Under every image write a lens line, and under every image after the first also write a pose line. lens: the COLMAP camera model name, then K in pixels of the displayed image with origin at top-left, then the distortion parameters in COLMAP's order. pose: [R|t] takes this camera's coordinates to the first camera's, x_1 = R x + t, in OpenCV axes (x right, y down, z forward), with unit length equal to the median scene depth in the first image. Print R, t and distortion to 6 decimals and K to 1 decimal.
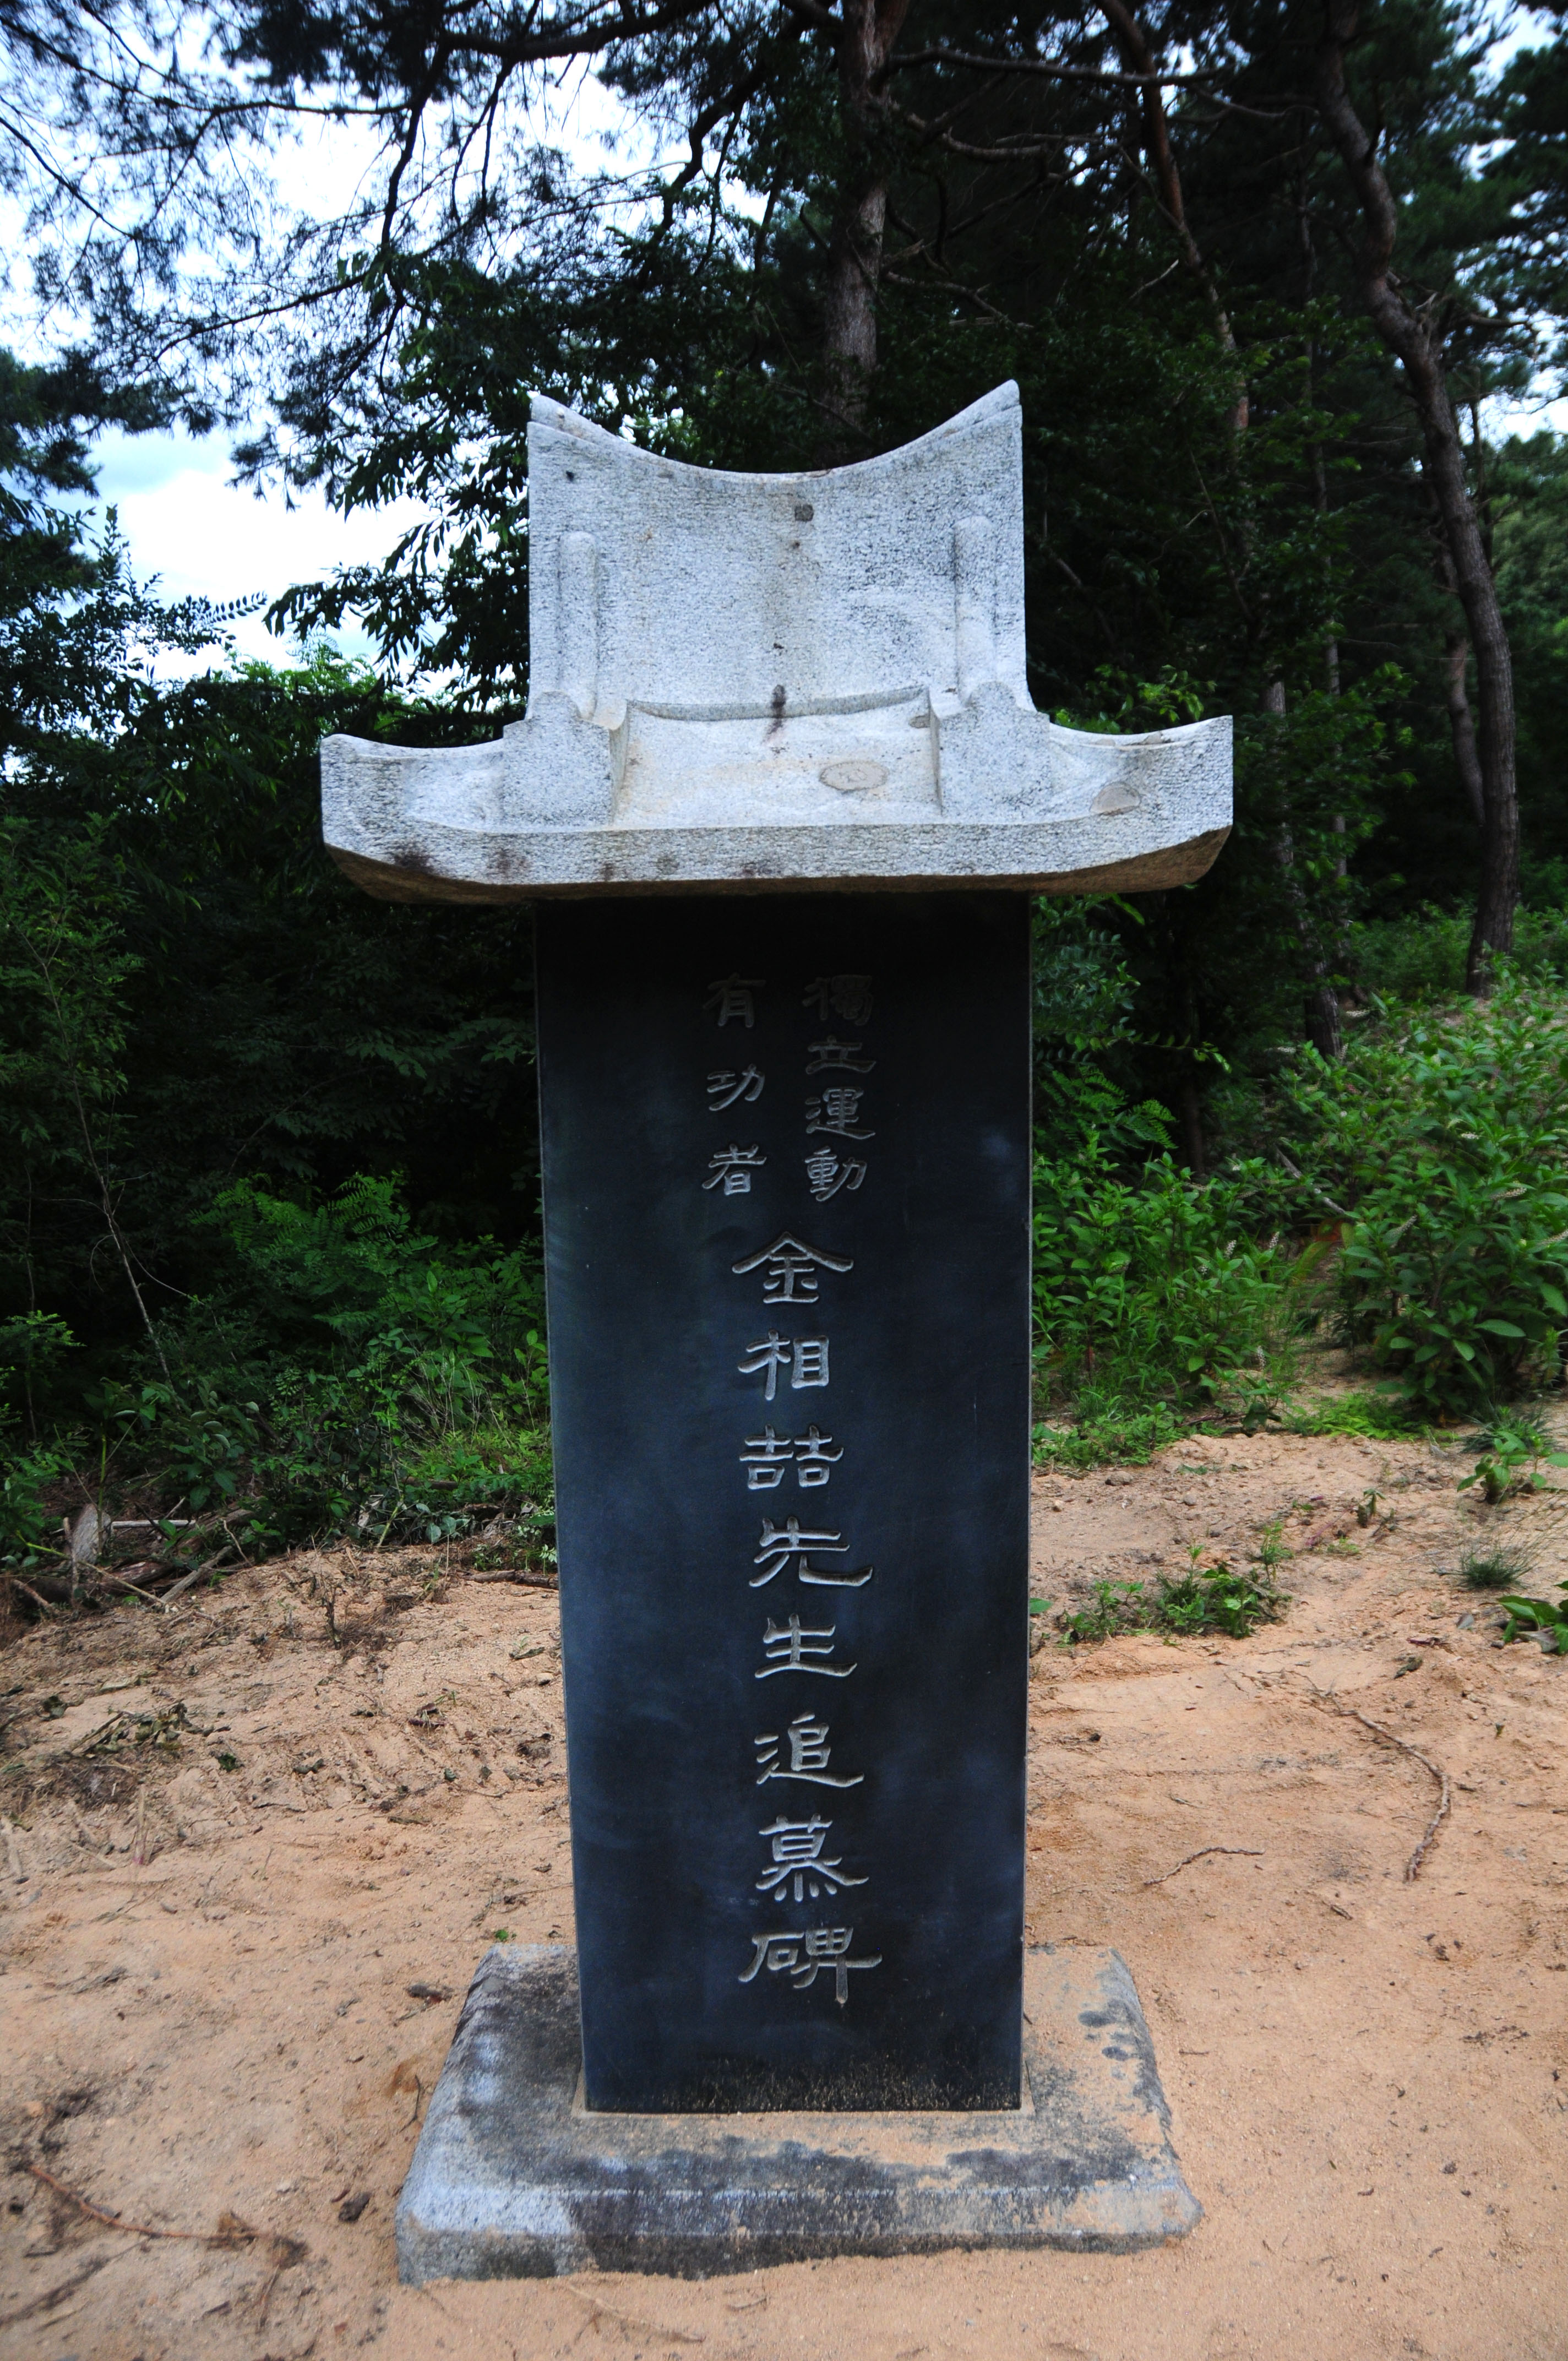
lens RADIAL K [[1887.9, 0, 831.3], [0, 1887.9, 1252.7], [0, 0, 1]] dist [-0.170333, 0.138493]
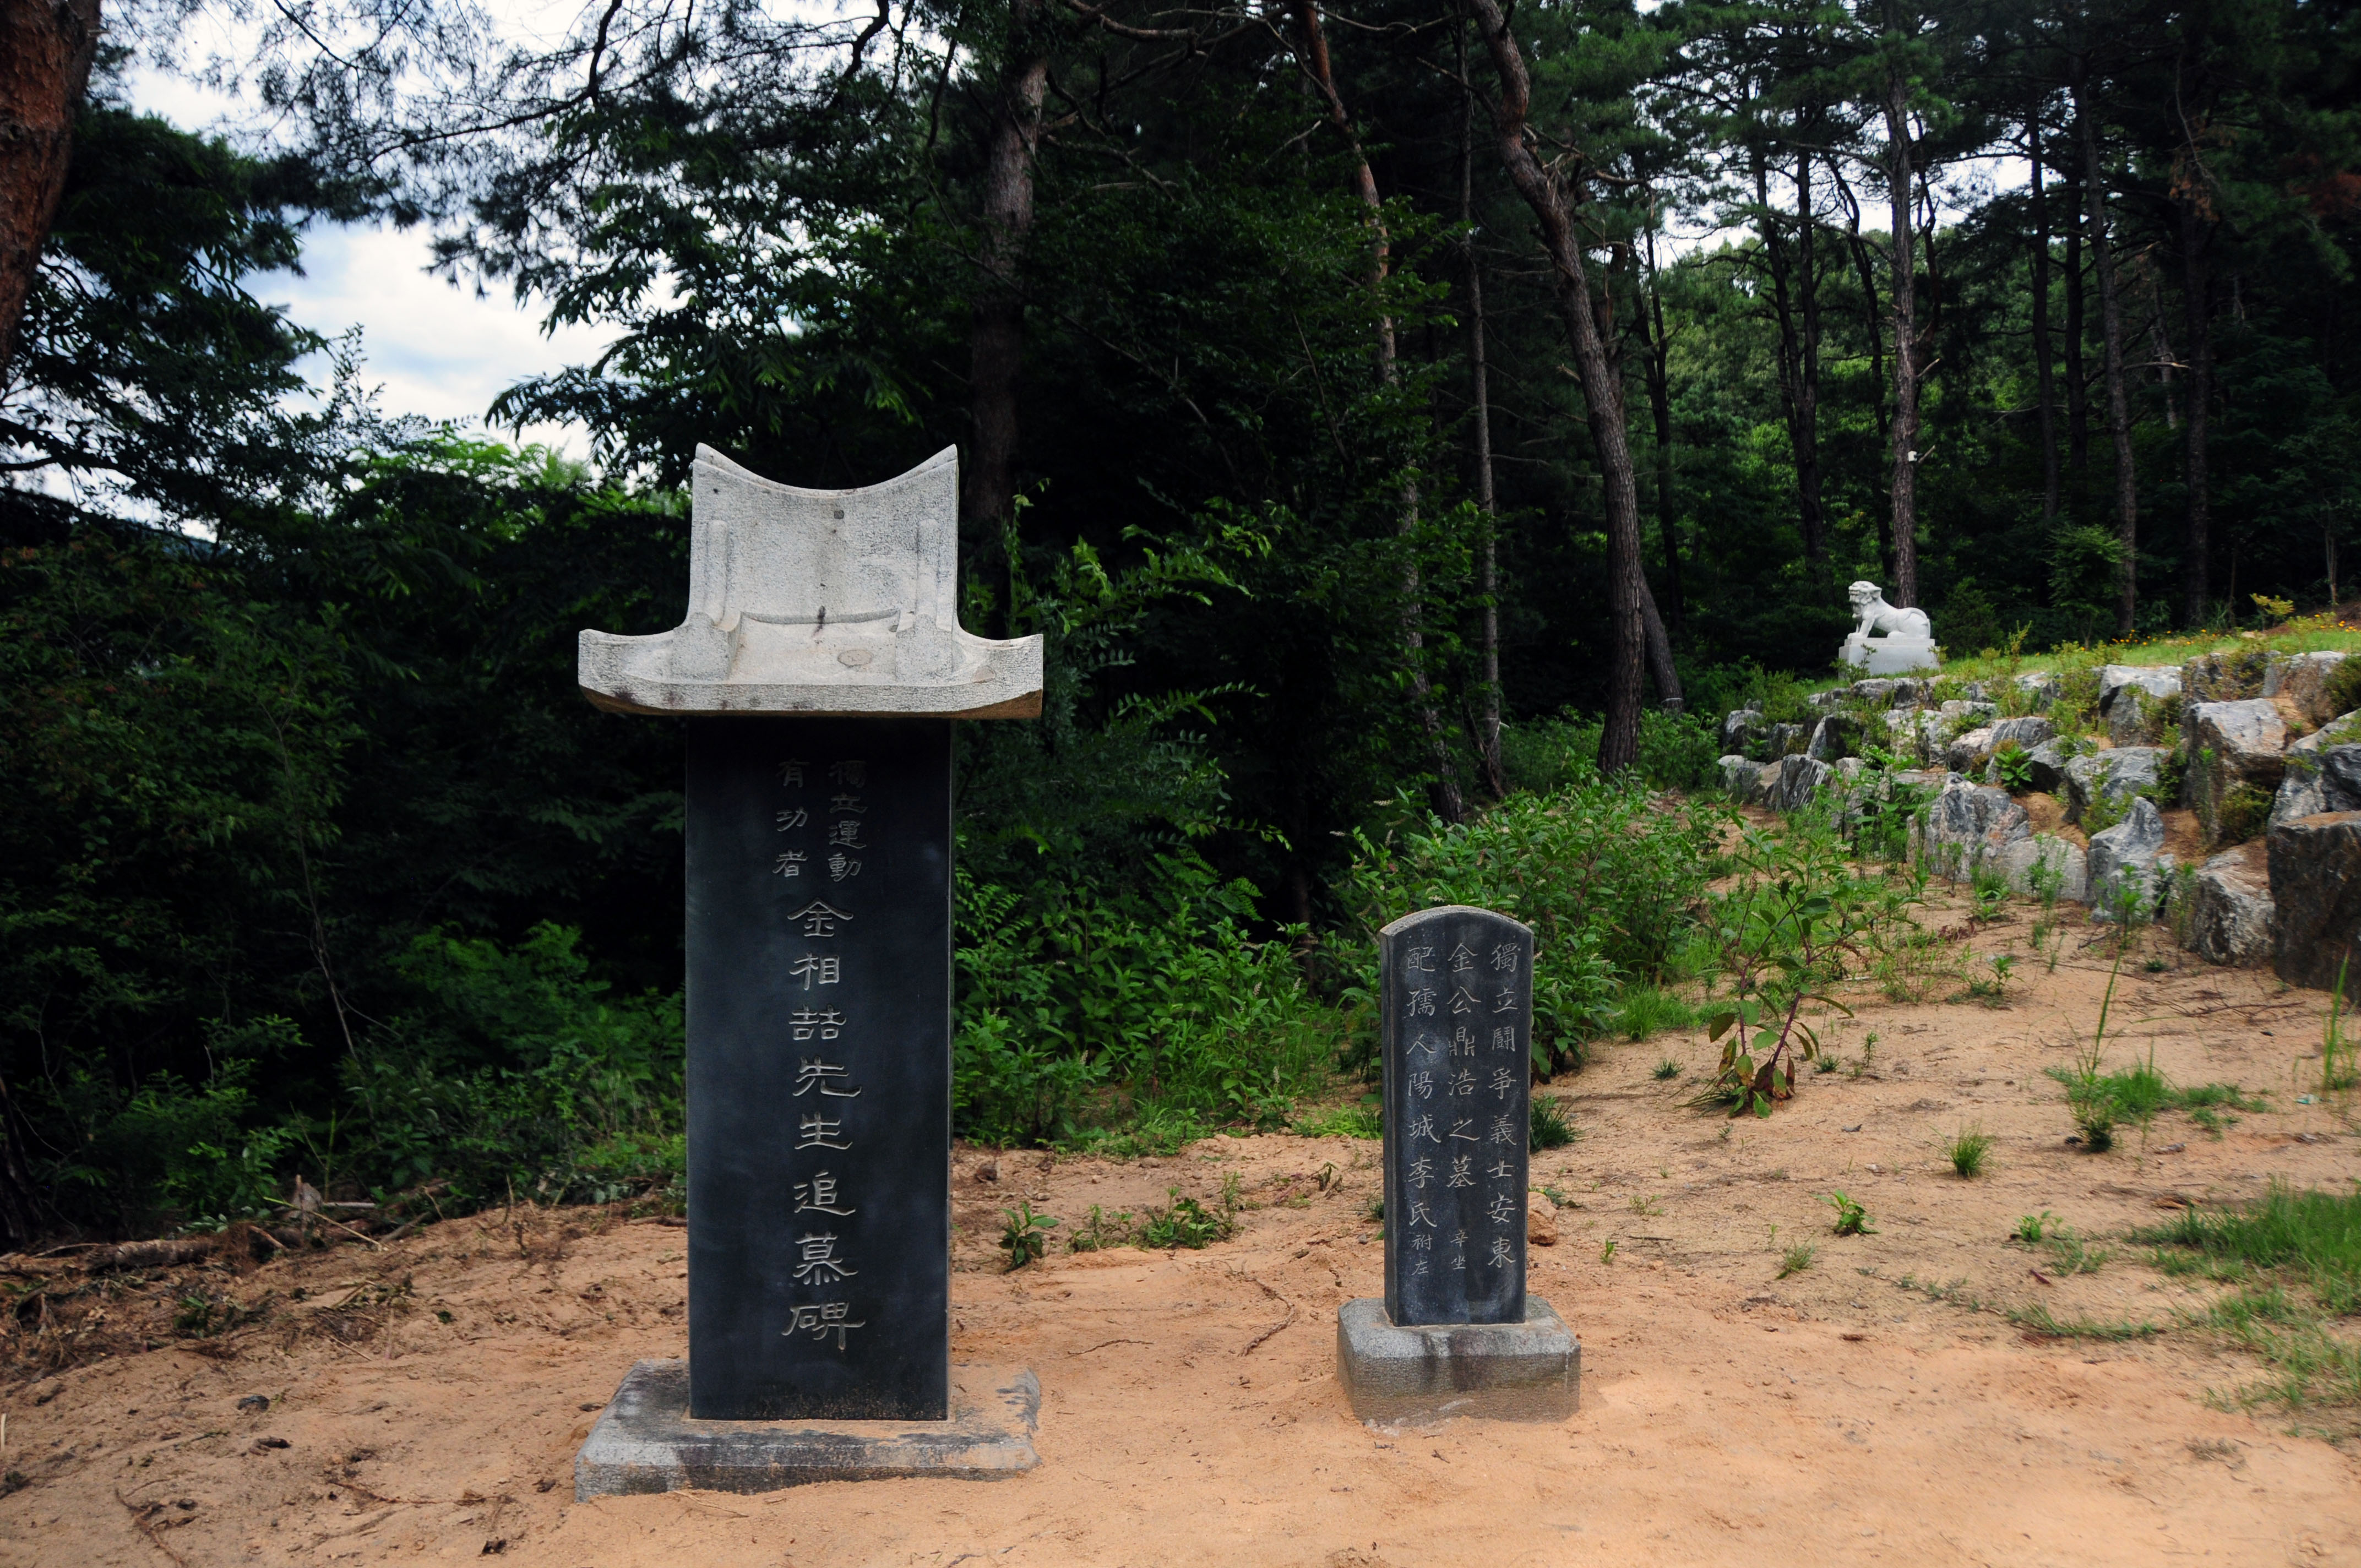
lens RADIAL K [[2036.4, 0, 1180.9], [0, 2036.4, 859.9], [0, 0, 1]] dist [-0.150013, 0.154393]
pose [[0.996967, 0.025358, 0.073577, 0.085388], [-0.017866, 0.994751, -0.100752, 0.067716], [-0.075746, 0.099132, 0.992187, -0.465153]]
